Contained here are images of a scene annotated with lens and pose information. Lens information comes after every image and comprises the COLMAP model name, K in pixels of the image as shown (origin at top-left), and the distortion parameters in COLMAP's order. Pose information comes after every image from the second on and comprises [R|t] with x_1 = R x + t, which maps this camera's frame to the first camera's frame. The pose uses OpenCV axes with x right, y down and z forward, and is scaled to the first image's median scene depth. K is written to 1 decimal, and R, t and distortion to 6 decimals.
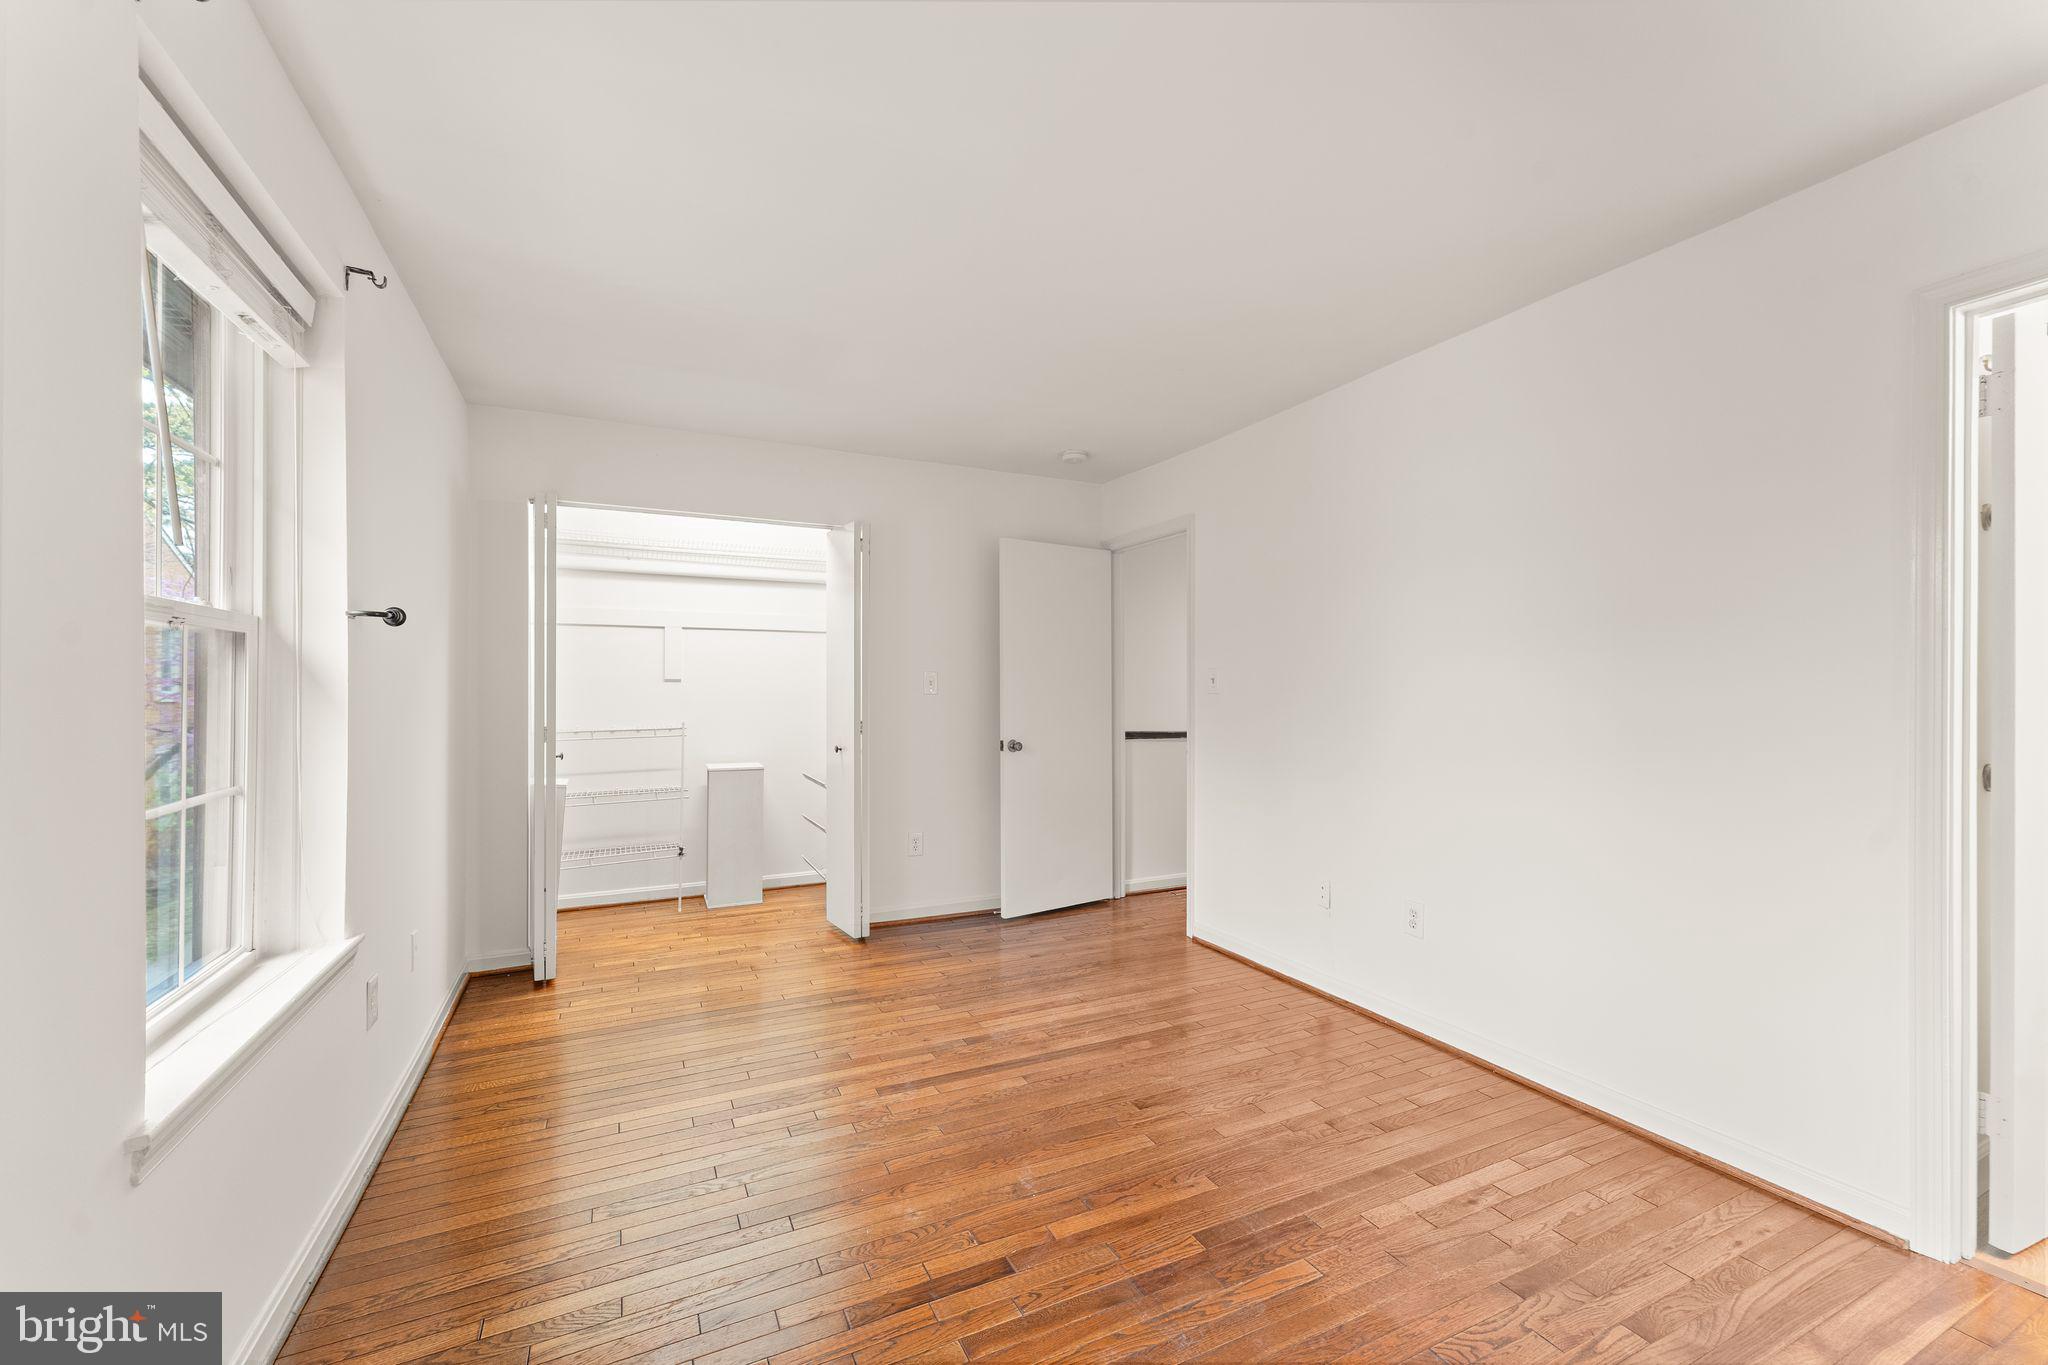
lens RADIAL K [[823.7, 0, 1029.5], [0, 823.7, 688.5], [0, 0, 1]] dist [0.000757, 0.000010]
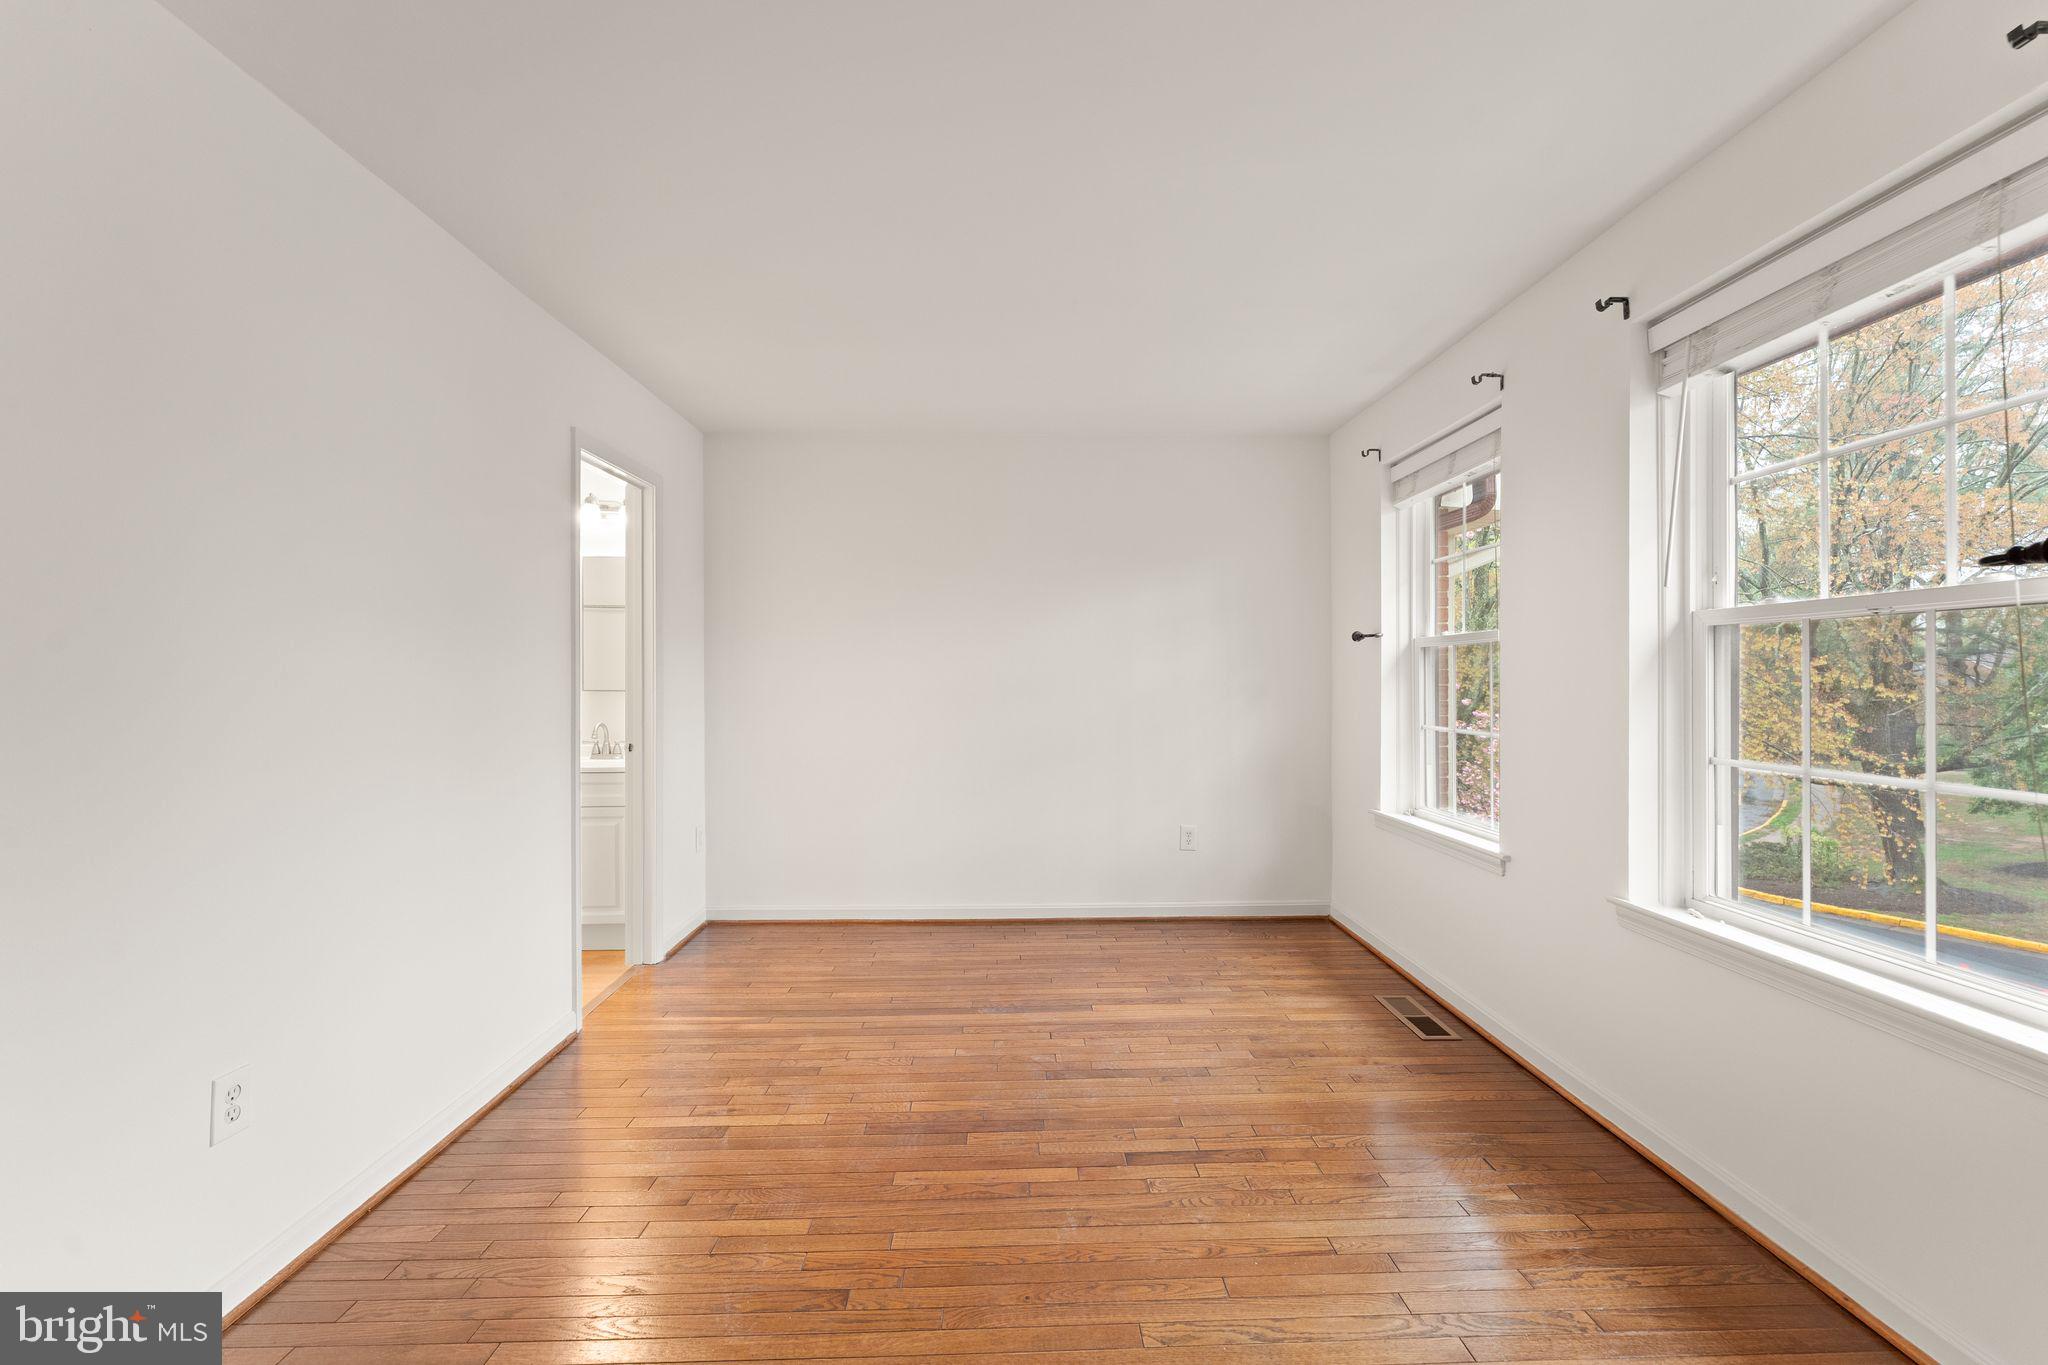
lens RADIAL K [[835.7, 0, 1026.4], [0, 835.7, 682.6], [0, 0, 1]] dist [0.000630, -0.000044]
pose [[-0.905970, 0.002041, 0.423338, -0.319650], [0.004829, 0.999973, 0.005513, 0.001221], [-0.423315, 0.007039, -0.905955, 1.694989]]
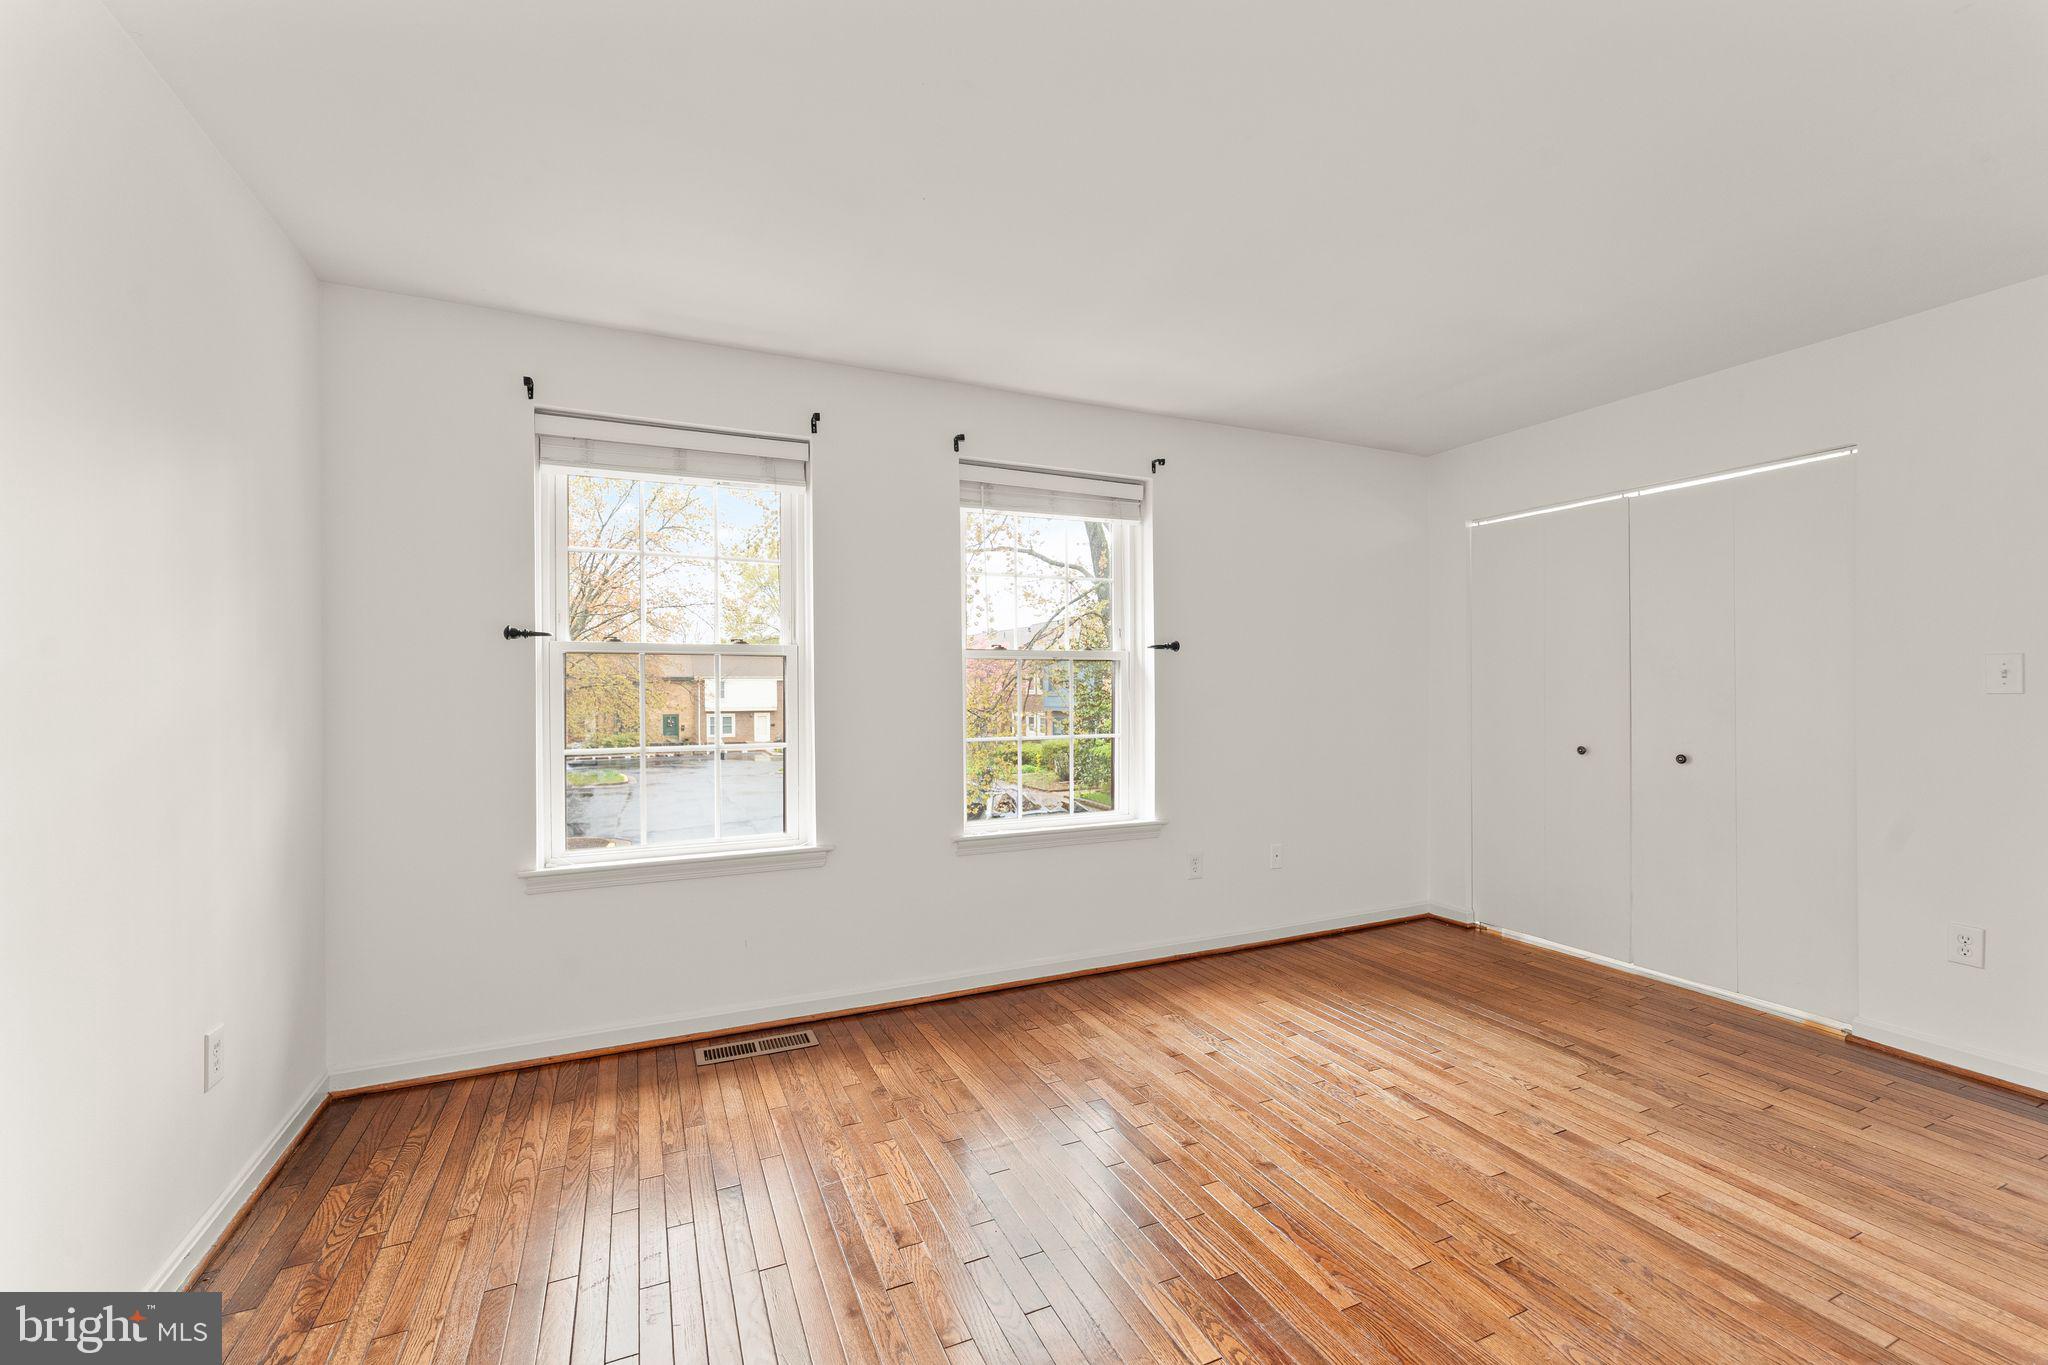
lens RADIAL K [[852.5, 0, 1029.7], [0, 852.5, 684.2], [0, 0, 1]] dist [0.000619, 0.000236]
pose [[-0.026798, -0.003233, -0.999636, 0.972044], [0.001423, 0.999994, -0.003273, 0.001680], [0.999640, -0.001510, -0.026793, 0.660971]]
